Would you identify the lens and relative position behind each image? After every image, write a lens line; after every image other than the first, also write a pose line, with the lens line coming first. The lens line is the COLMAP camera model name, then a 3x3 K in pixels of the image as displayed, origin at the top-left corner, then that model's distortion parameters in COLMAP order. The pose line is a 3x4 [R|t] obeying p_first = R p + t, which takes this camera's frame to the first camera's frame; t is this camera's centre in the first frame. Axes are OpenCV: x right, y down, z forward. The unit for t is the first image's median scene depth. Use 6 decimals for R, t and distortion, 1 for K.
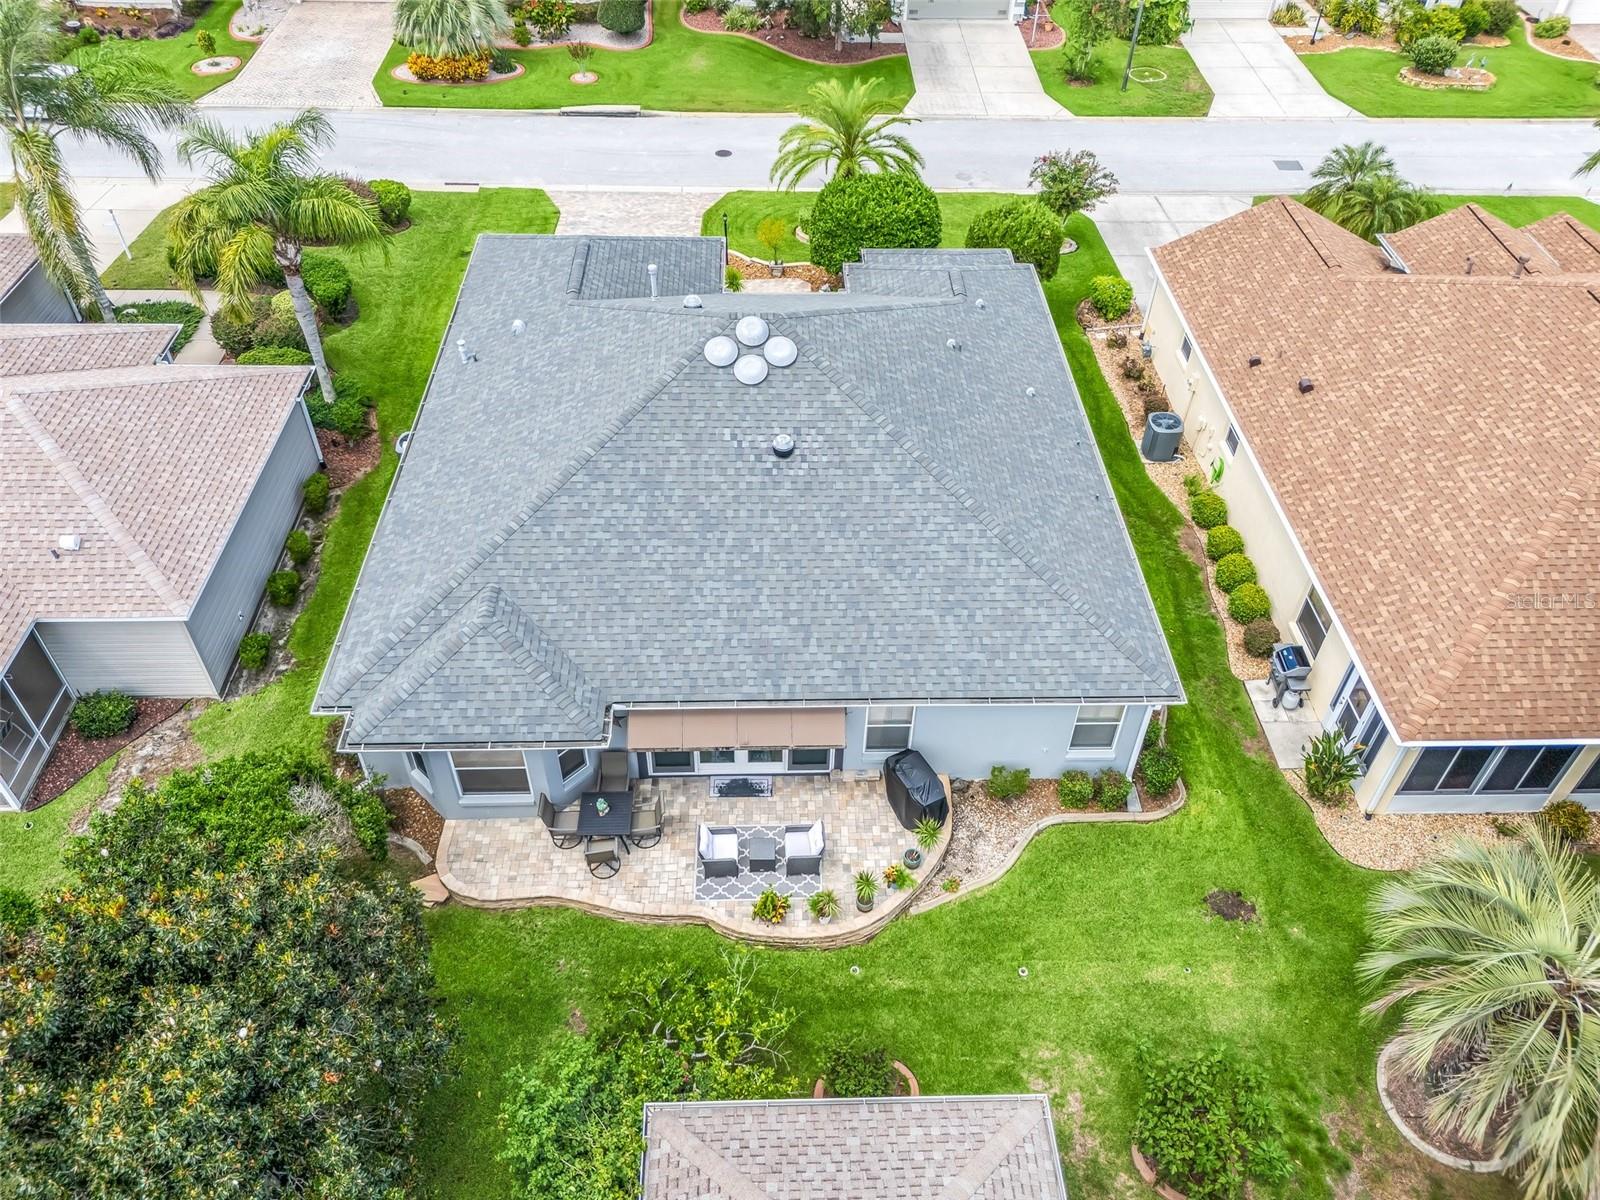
lens RADIAL K [[1201.3, 0, 809.3], [0, 1201.3, 648.5], [0, 0, 1]] dist [0.046656, -0.009091]
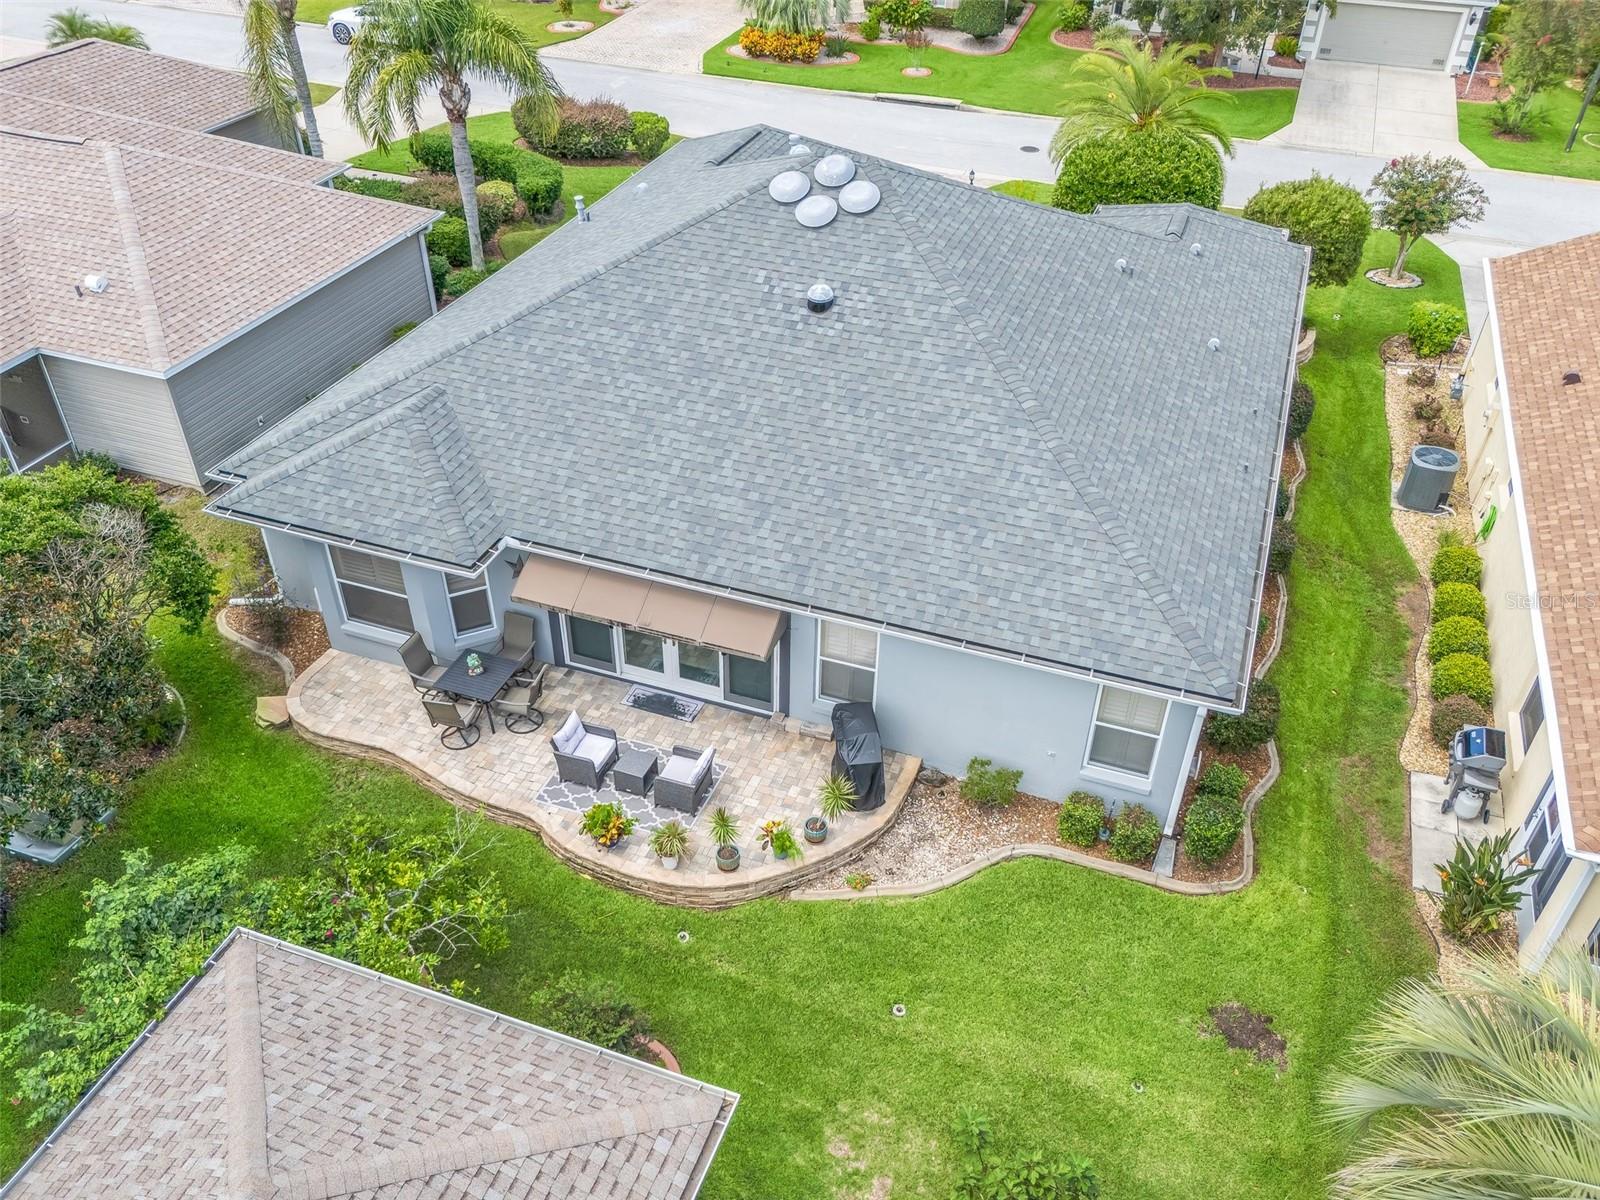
lens RADIAL K [[1271.2, 0, 787.2], [0, 1271.2, 696.8], [0, 0, 1]] dist [0.050873, -0.034911]
pose [[0.925401, 0.236636, -0.296033, 0.269402], [-0.262159, 0.963774, -0.049112, 0.131660], [0.273688, 0.123056, 0.953914, 0.221664]]
